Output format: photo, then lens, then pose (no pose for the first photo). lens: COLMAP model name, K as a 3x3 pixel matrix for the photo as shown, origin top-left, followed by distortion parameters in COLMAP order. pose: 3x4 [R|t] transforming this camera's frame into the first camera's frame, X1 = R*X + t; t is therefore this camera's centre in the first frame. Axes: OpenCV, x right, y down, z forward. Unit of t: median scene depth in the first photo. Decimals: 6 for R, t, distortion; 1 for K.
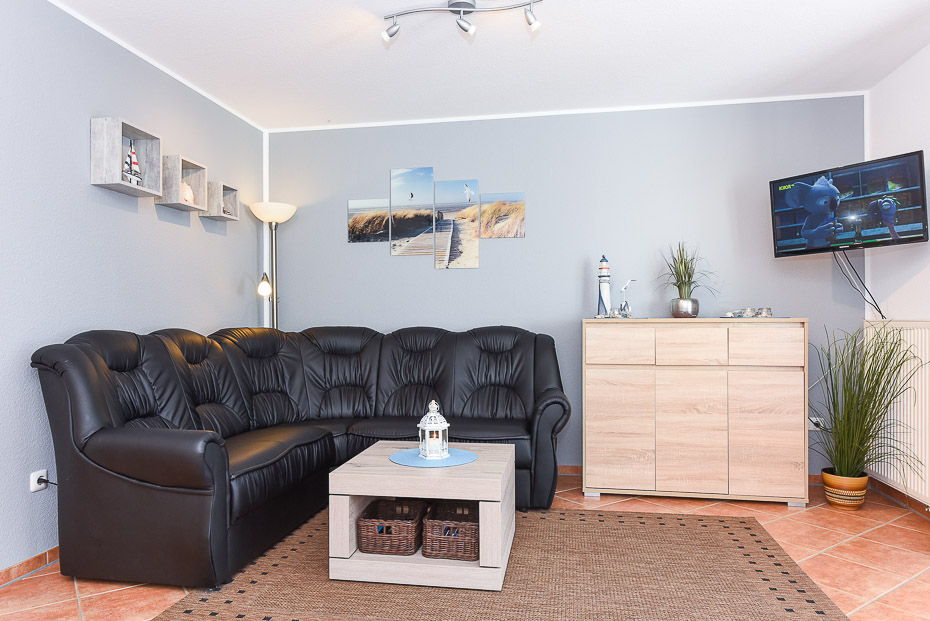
lens RADIAL K [[616.3, 0, 463.5], [0, 616.3, 323.5], [0, 0, 1]] dist [0.004589, 0.001216]
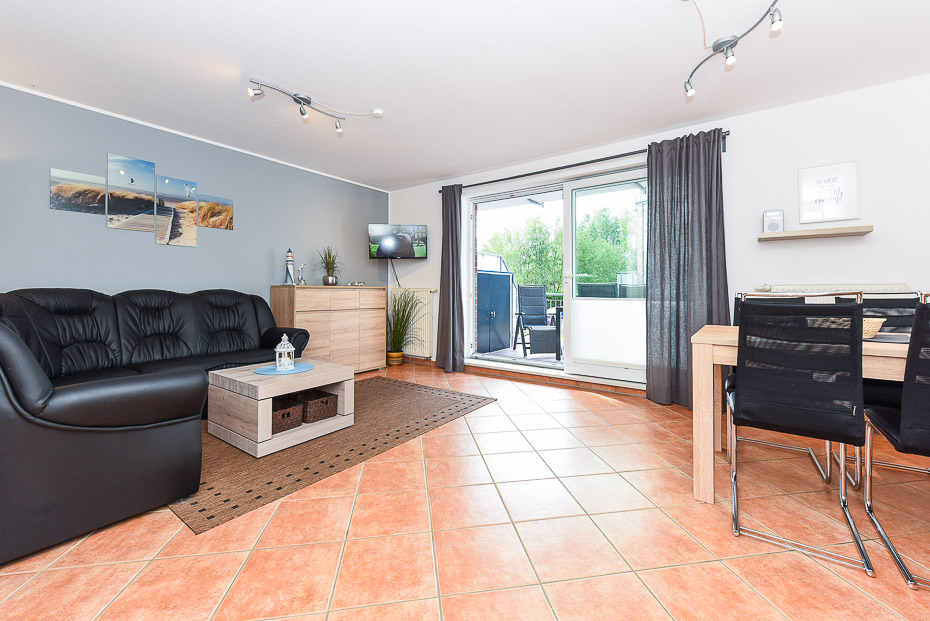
lens RADIAL K [[378.7, 0, 464.8], [0, 378.7, 290.4], [0, 0, 1]] dist [-0.000424, -0.000128]
pose [[0.438063, 0.006201, 0.898923, -0.476117], [-0.005730, 0.999975, -0.004106, 0.006950], [-0.898926, -0.003352, 0.438088, 0.089979]]
